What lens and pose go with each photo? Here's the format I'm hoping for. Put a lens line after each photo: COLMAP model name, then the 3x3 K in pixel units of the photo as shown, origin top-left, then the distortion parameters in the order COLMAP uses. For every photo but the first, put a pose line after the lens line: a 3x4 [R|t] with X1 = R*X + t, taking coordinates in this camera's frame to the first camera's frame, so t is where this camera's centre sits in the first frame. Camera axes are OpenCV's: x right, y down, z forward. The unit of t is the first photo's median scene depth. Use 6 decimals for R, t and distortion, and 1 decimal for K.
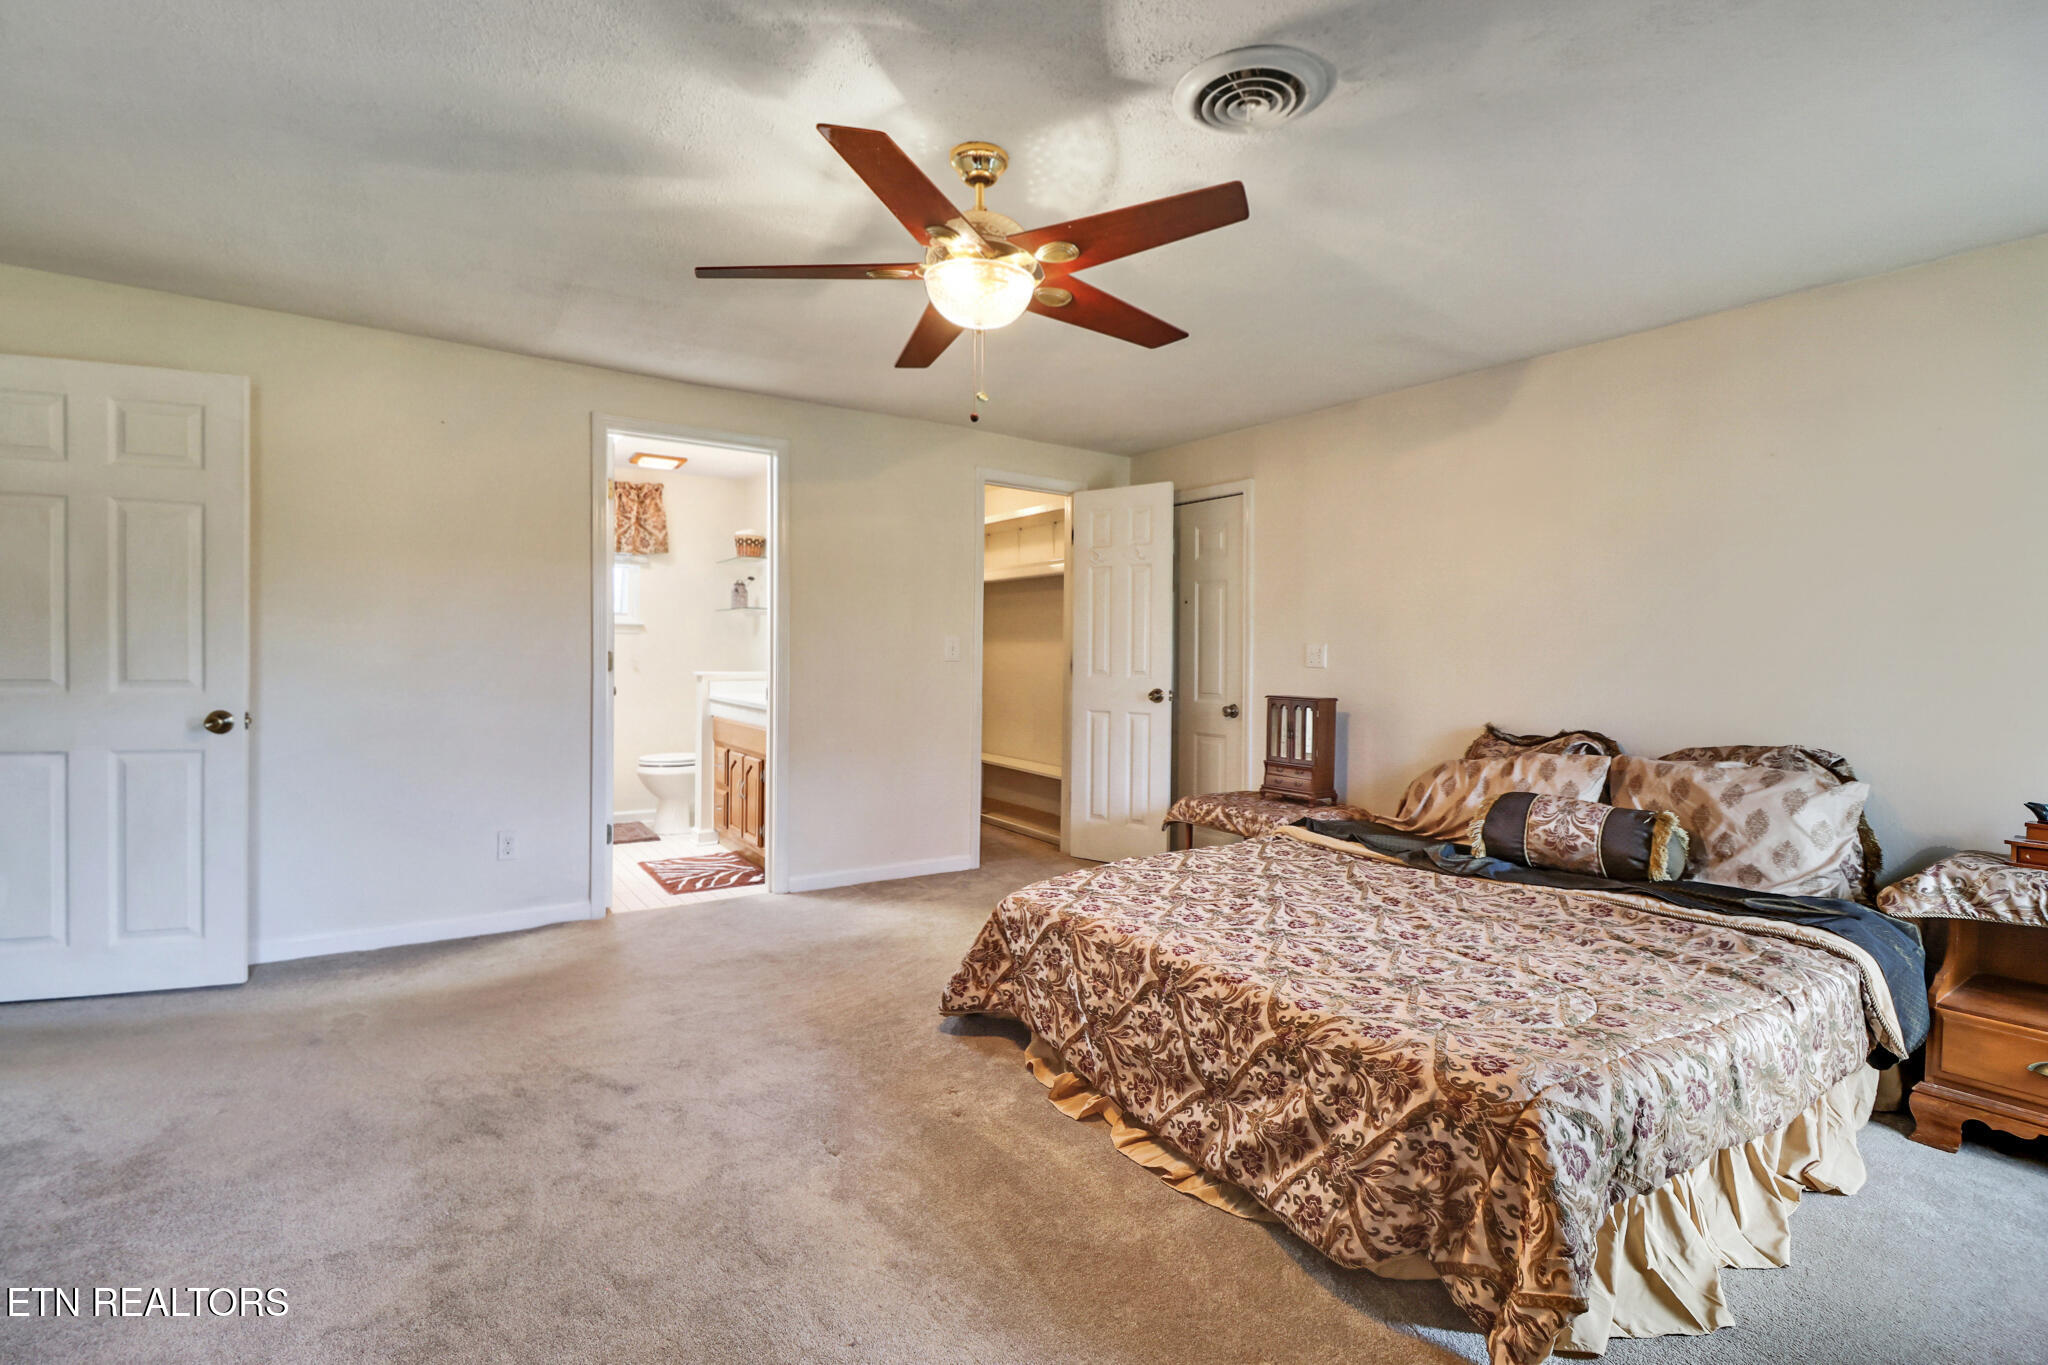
lens RADIAL K [[972.3, 0, 1036.5], [0, 972.3, 663.0], [0, 0, 1]] dist [-0.010093, -0.000614]
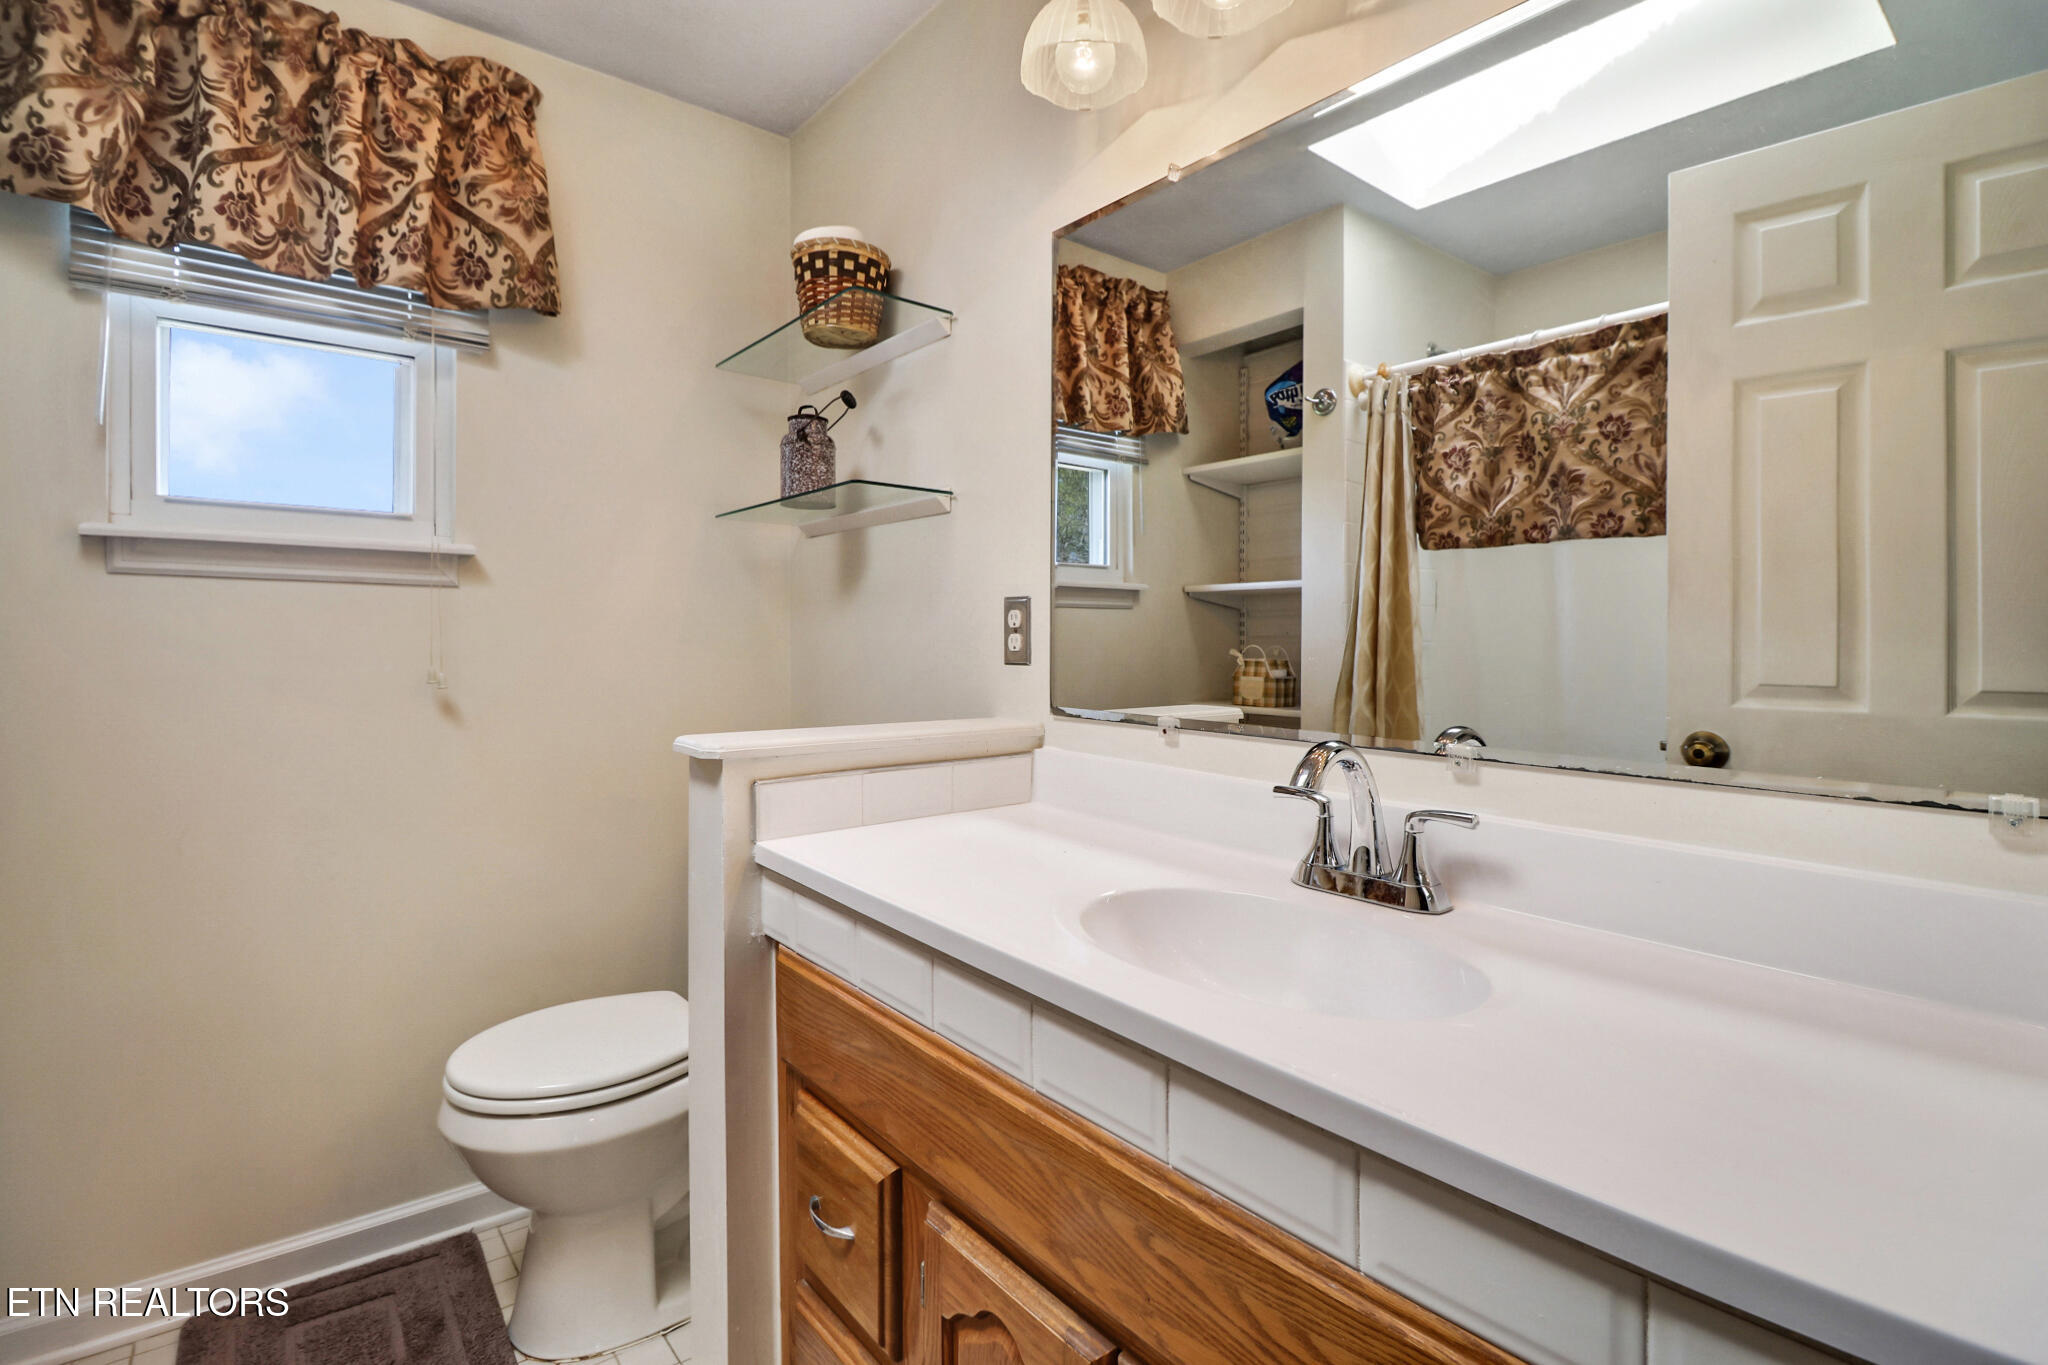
lens RADIAL K [[972.3, 0, 1035.1], [0, 972.3, 668.9], [0, 0, 1]] dist [-0.010093, -0.000614]
pose [[0.996830, -0.009764, 0.078960, -0.261929], [0.008894, 0.999896, 0.011361, -0.007849], [-0.079063, -0.010623, 0.996813, 0.701674]]
